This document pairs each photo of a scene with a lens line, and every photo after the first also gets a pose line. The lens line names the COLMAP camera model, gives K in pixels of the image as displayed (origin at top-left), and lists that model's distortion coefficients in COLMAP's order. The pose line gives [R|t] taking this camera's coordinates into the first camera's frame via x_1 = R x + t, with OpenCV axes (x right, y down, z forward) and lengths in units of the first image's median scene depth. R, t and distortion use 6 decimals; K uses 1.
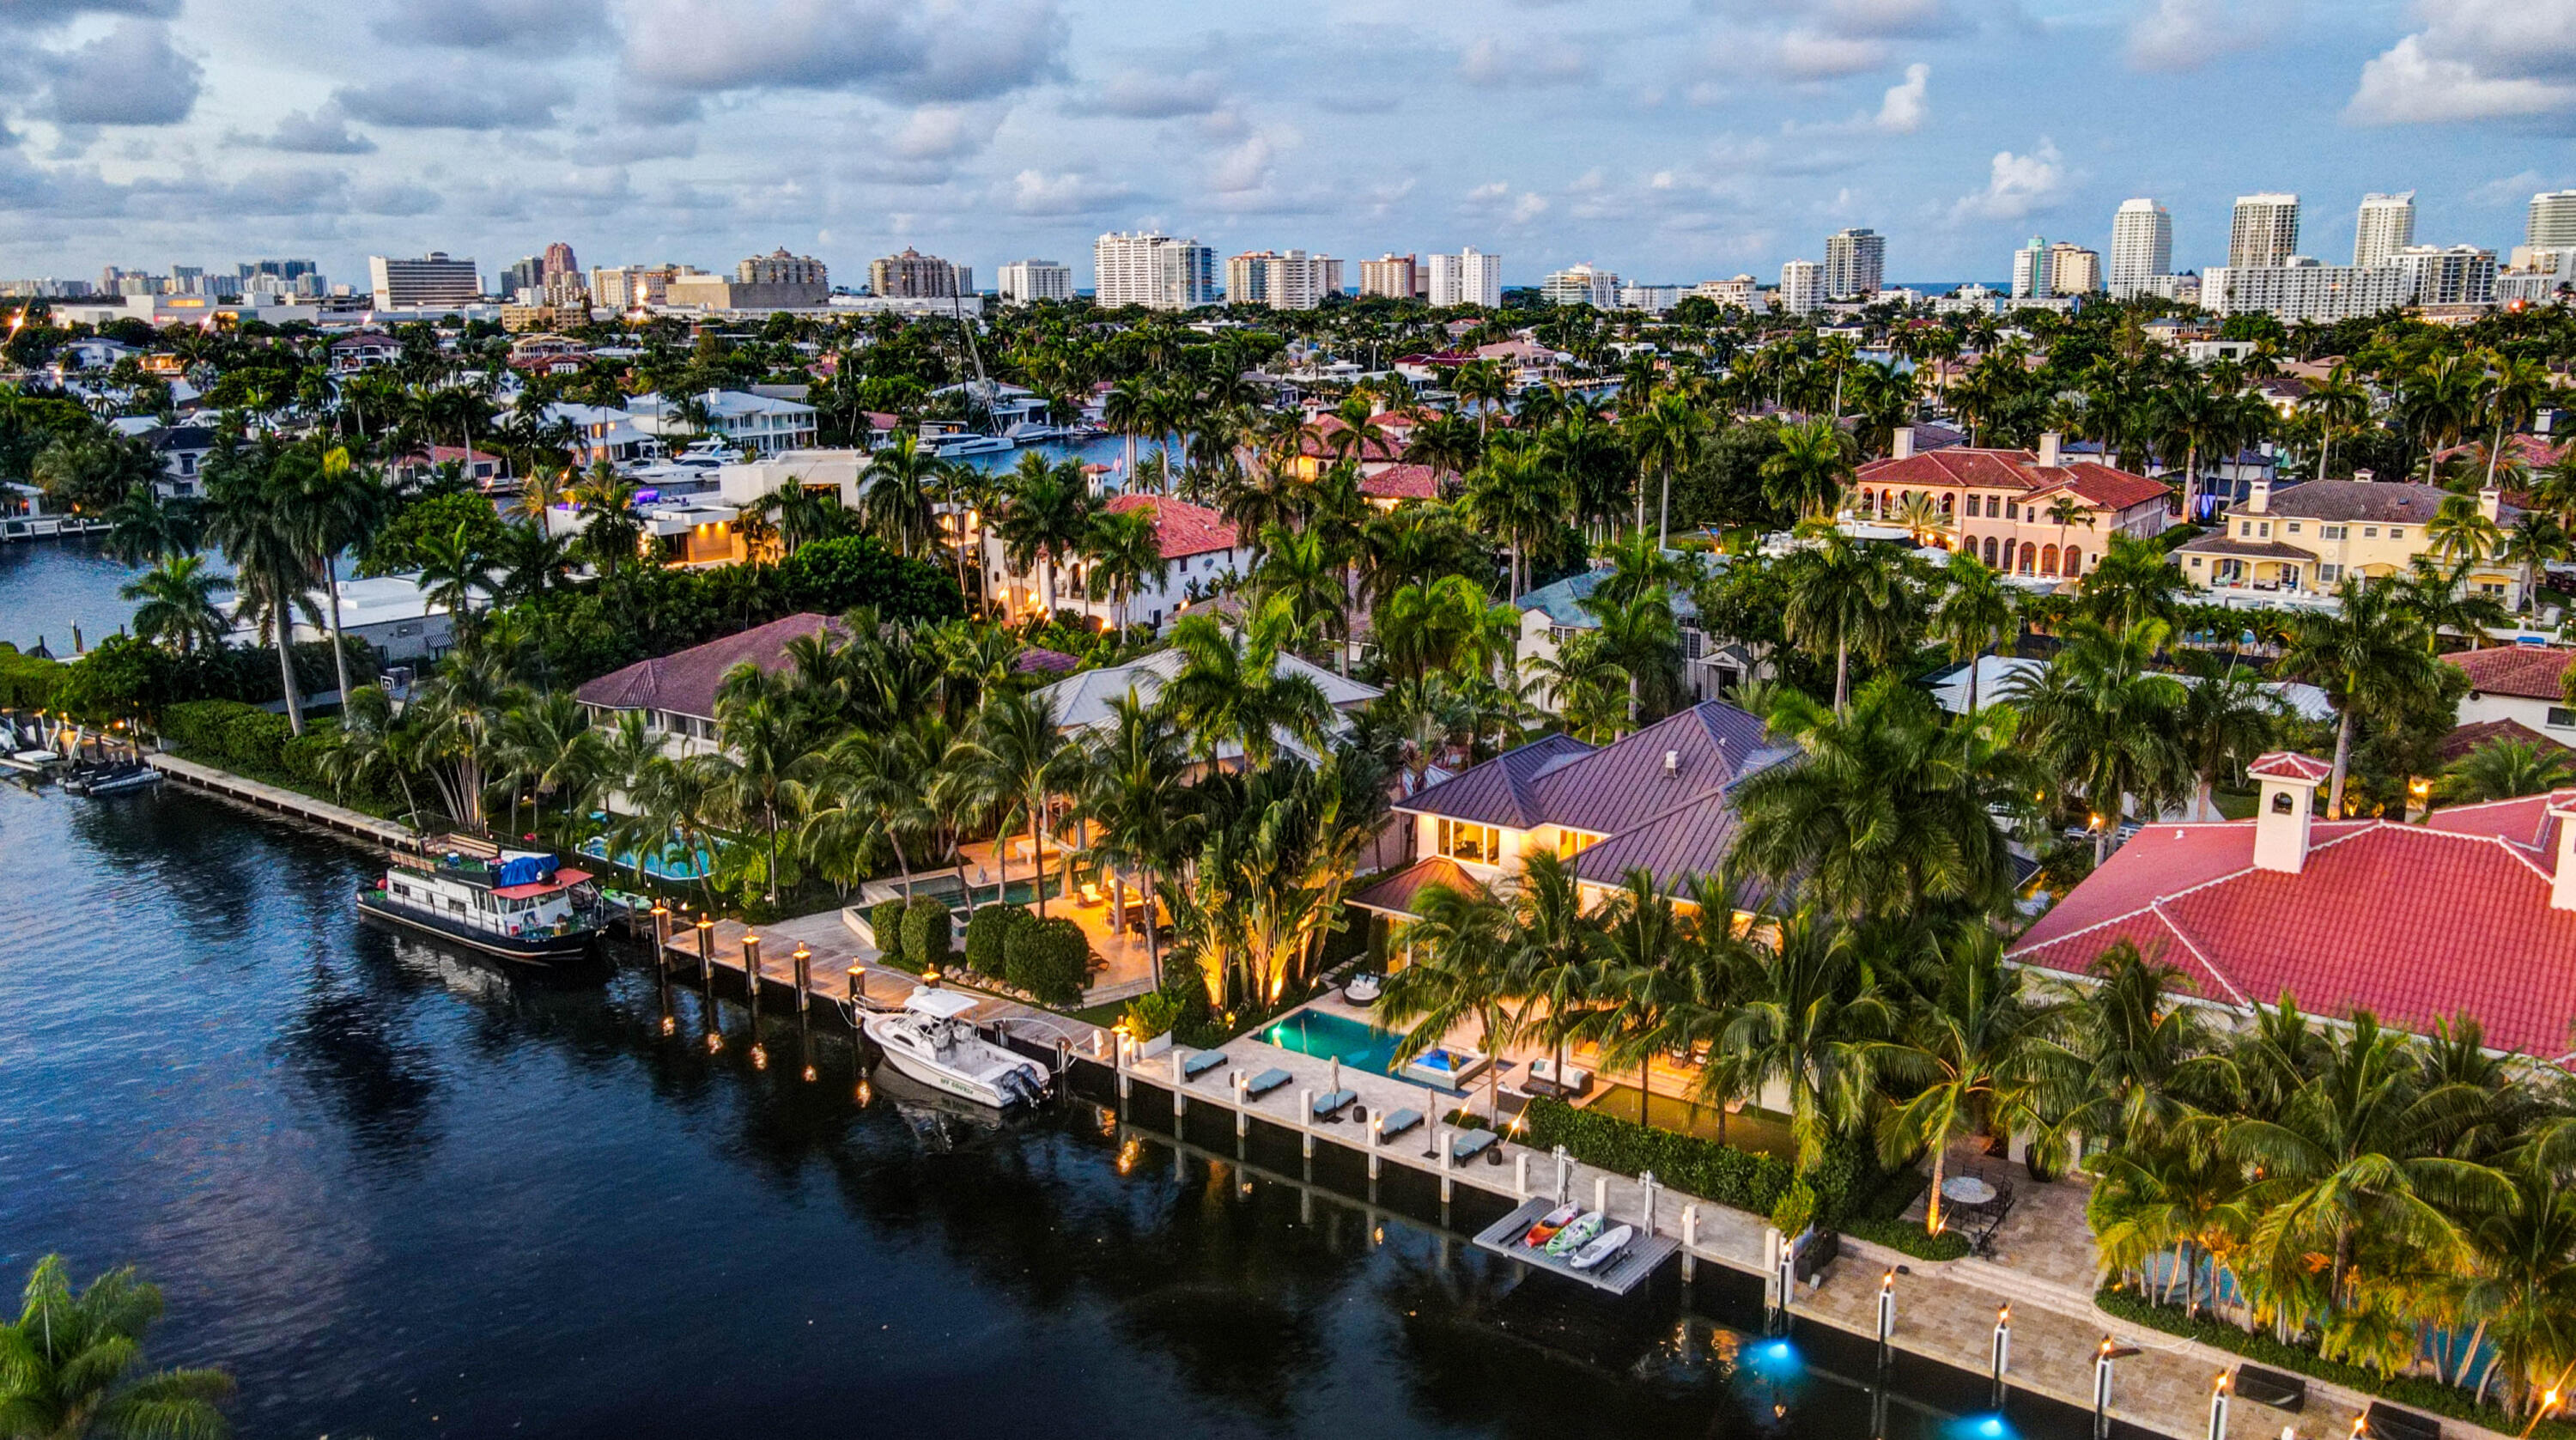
lens RADIAL K [[1916.7, 0, 1288.0], [0, 1916.7, 720.0], [0, 0, 1]] dist [0.044570, 0.005626]
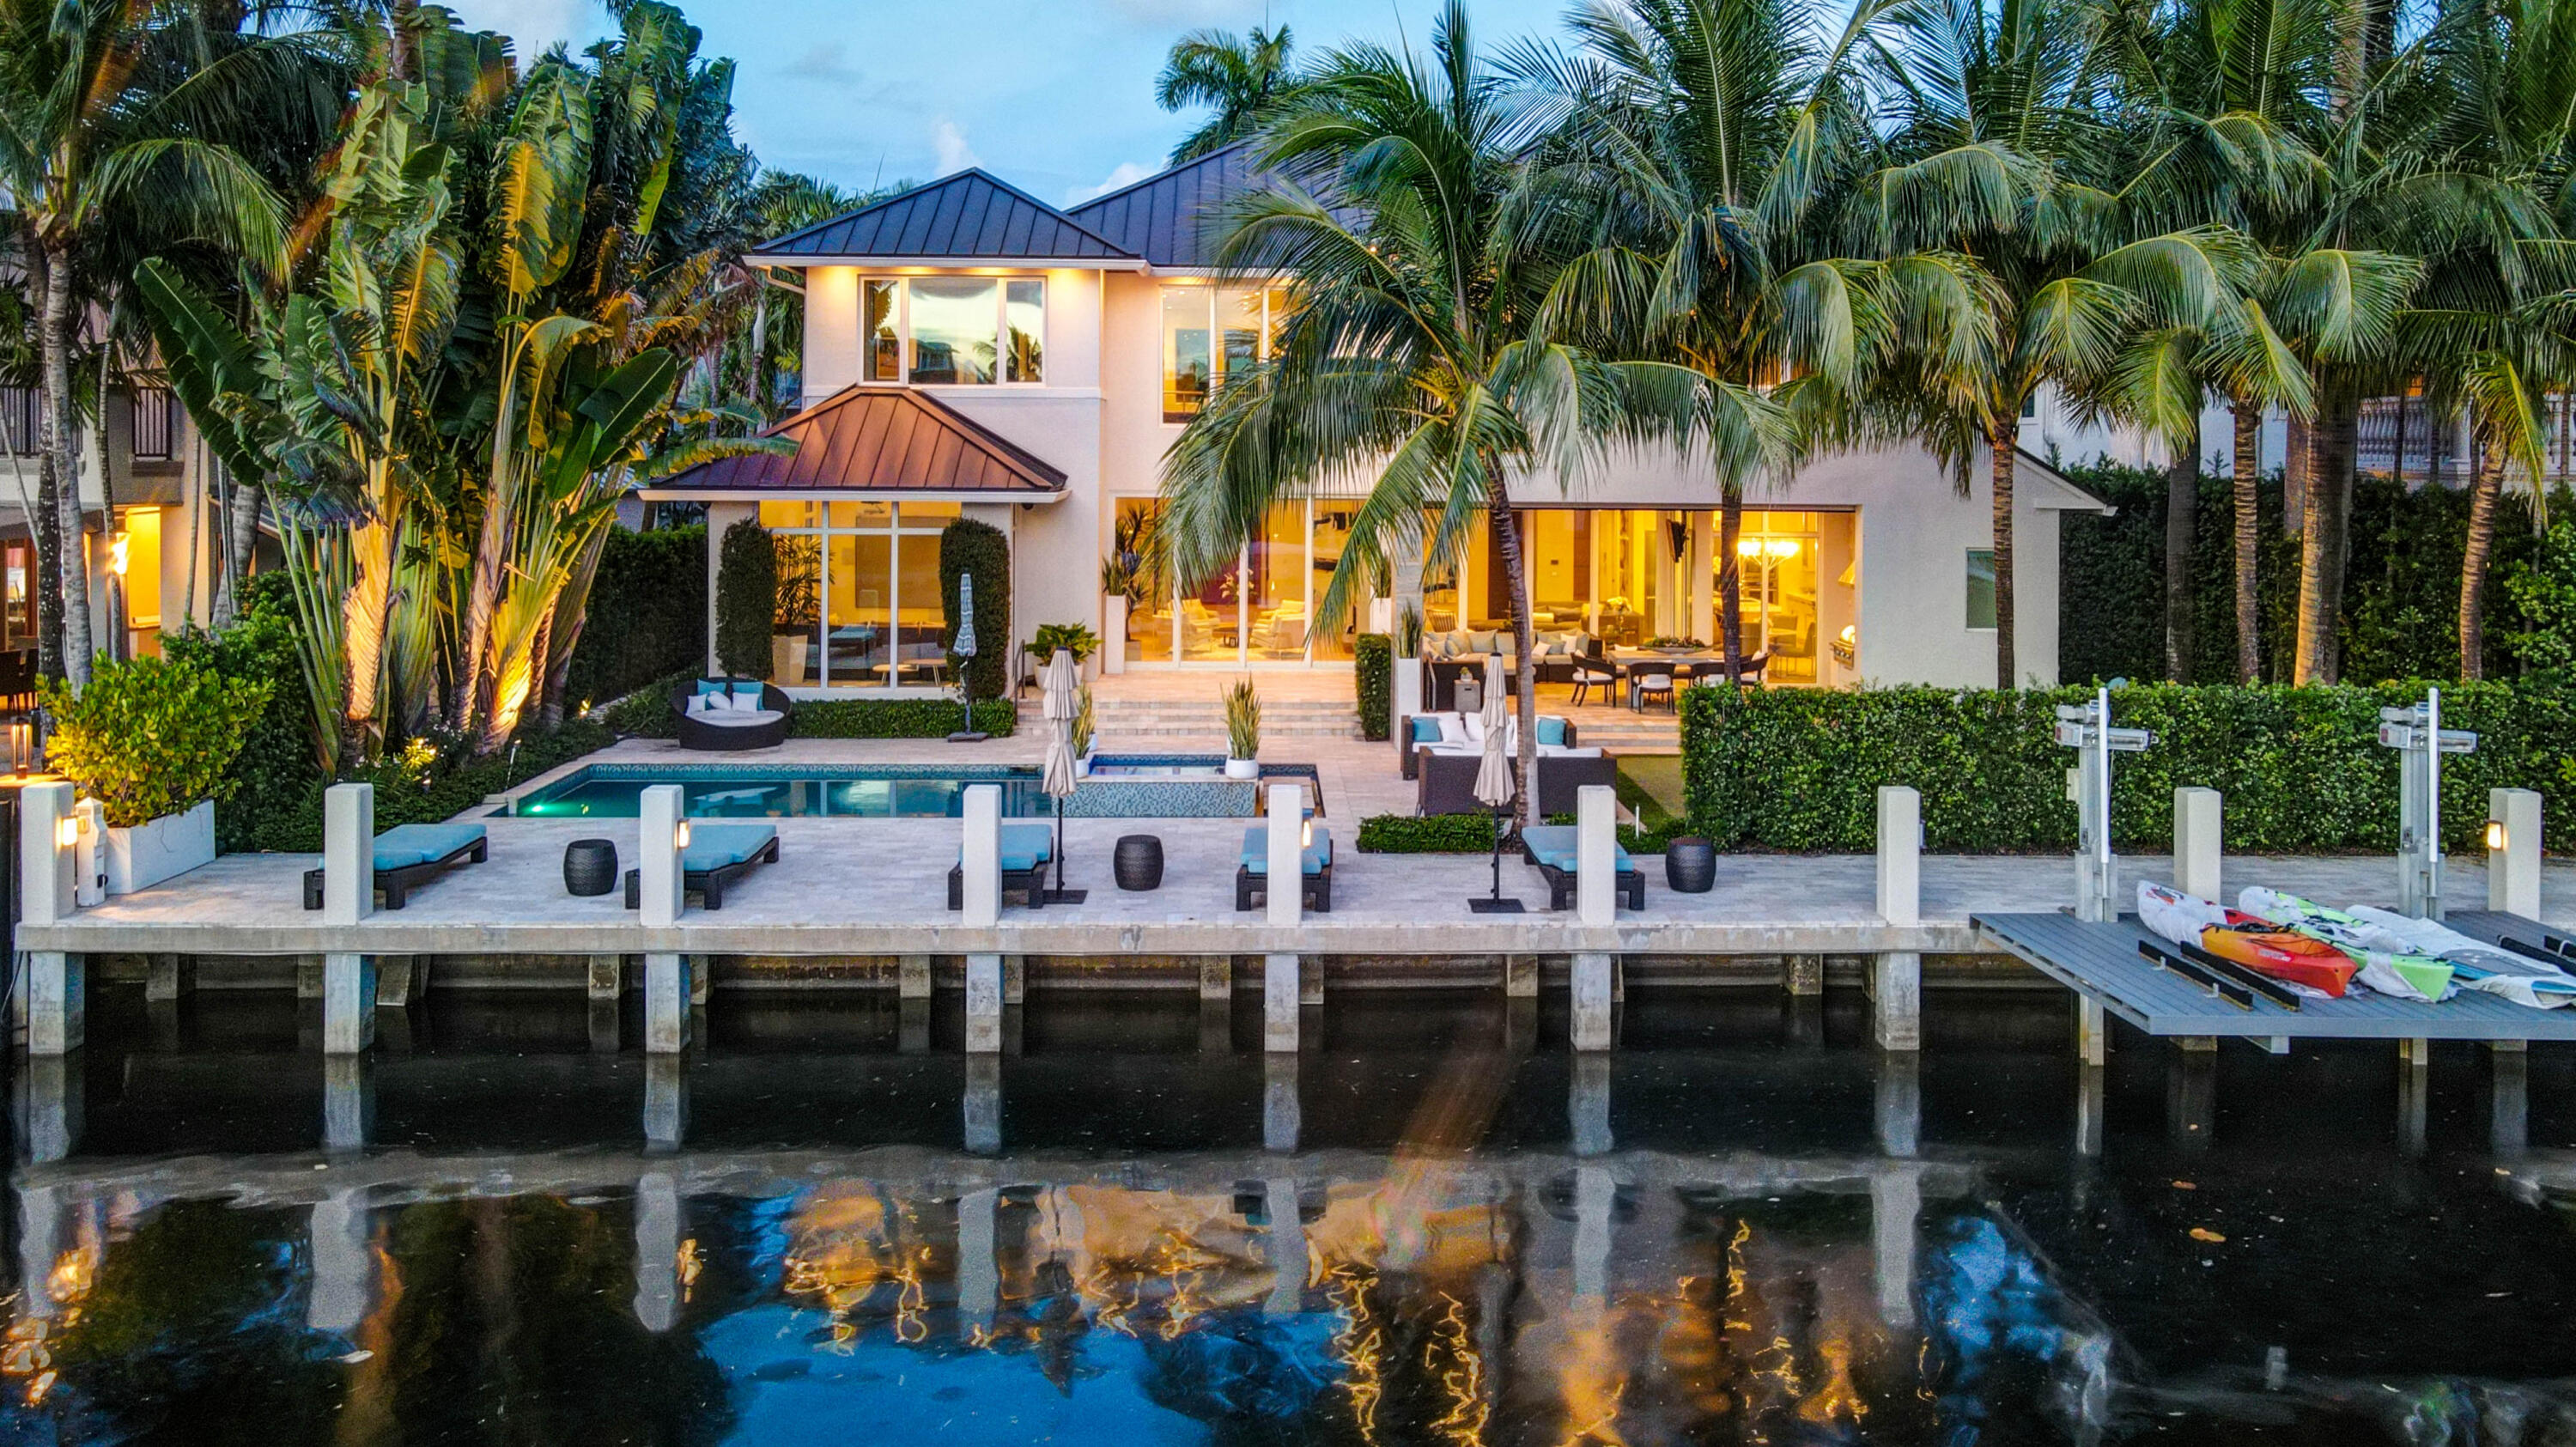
lens RADIAL K [[1972.4, 0, 1289.8], [0, 1972.4, 629.2], [0, 0, 1]] dist [0.012980, 0.010064]
pose [[0.786493, -0.045223, 0.615941, -0.048748], [0.125579, 0.988191, -0.087797, 0.078448], [-0.604697, 0.146401, 0.782884, 0.295630]]
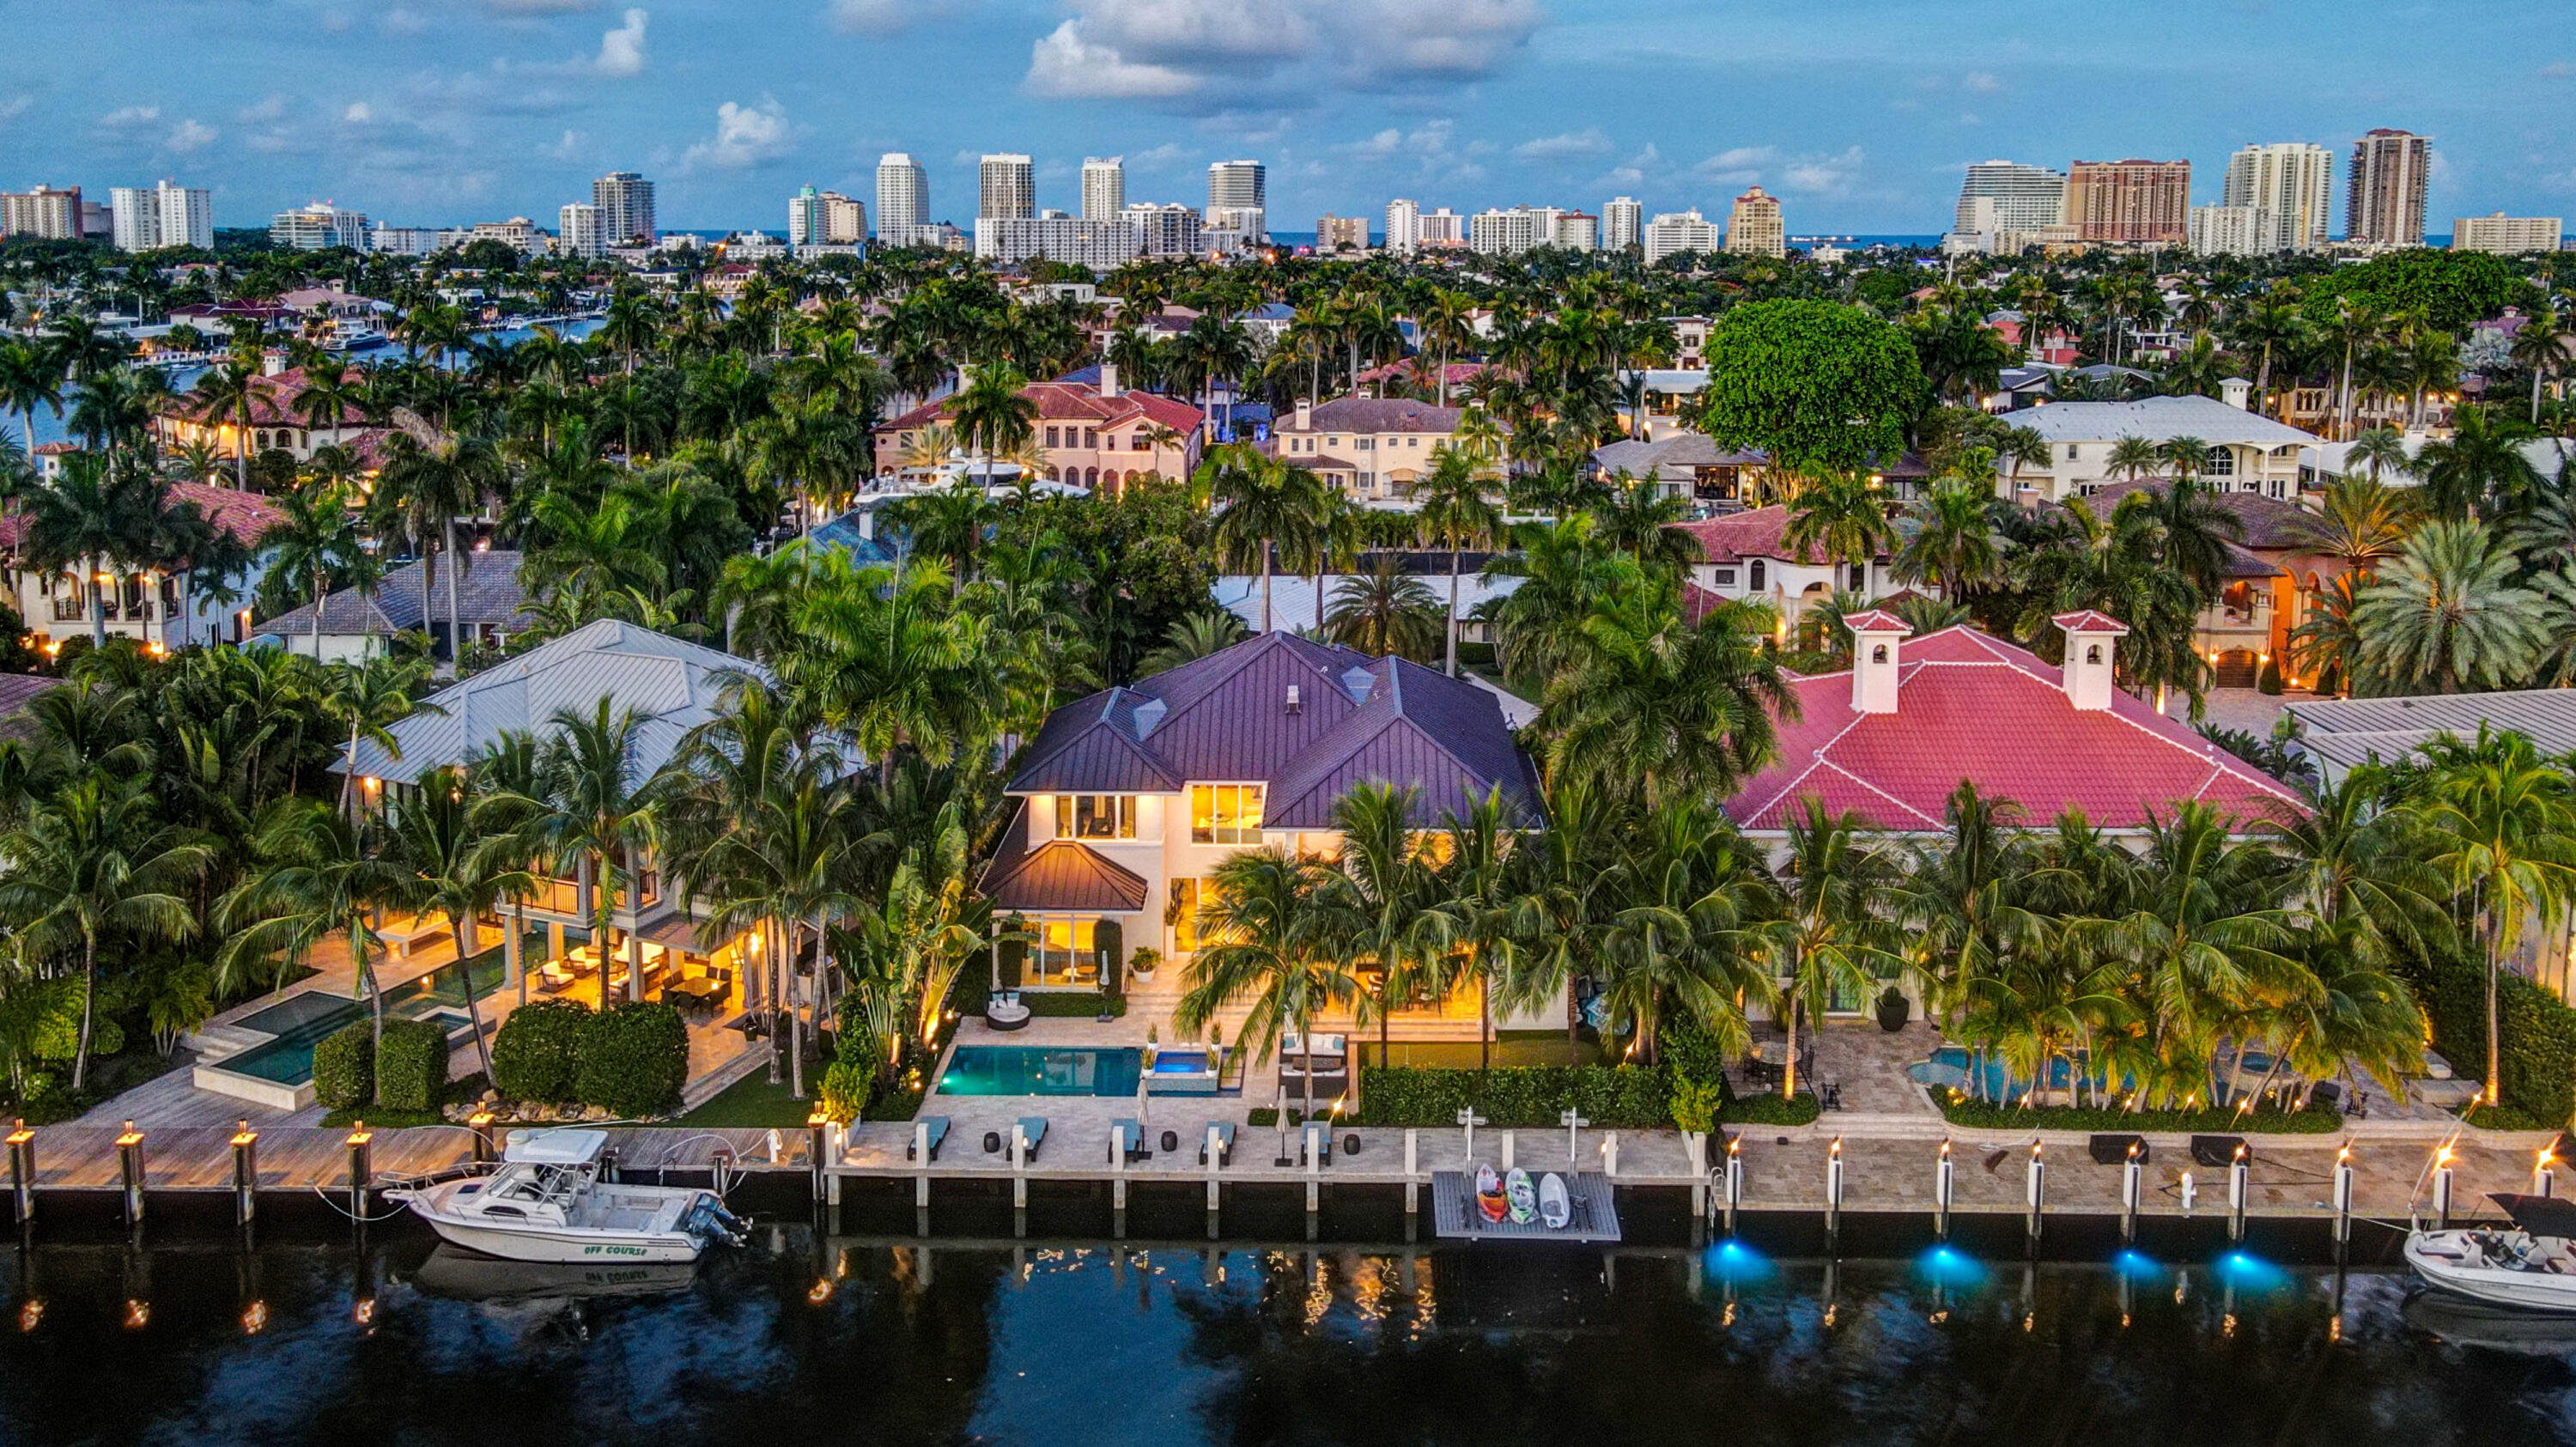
lens RADIAL K [[1972.4, 0, 1289.8], [0, 1972.4, 629.2], [0, 0, 1]] dist [0.012980, 0.010064]
pose [[0.815531, -0.108715, 0.568410, -0.156732], [0.122222, 0.992398, 0.014449, -0.011665], [-0.565659, 0.057689, 0.822619, 0.088370]]
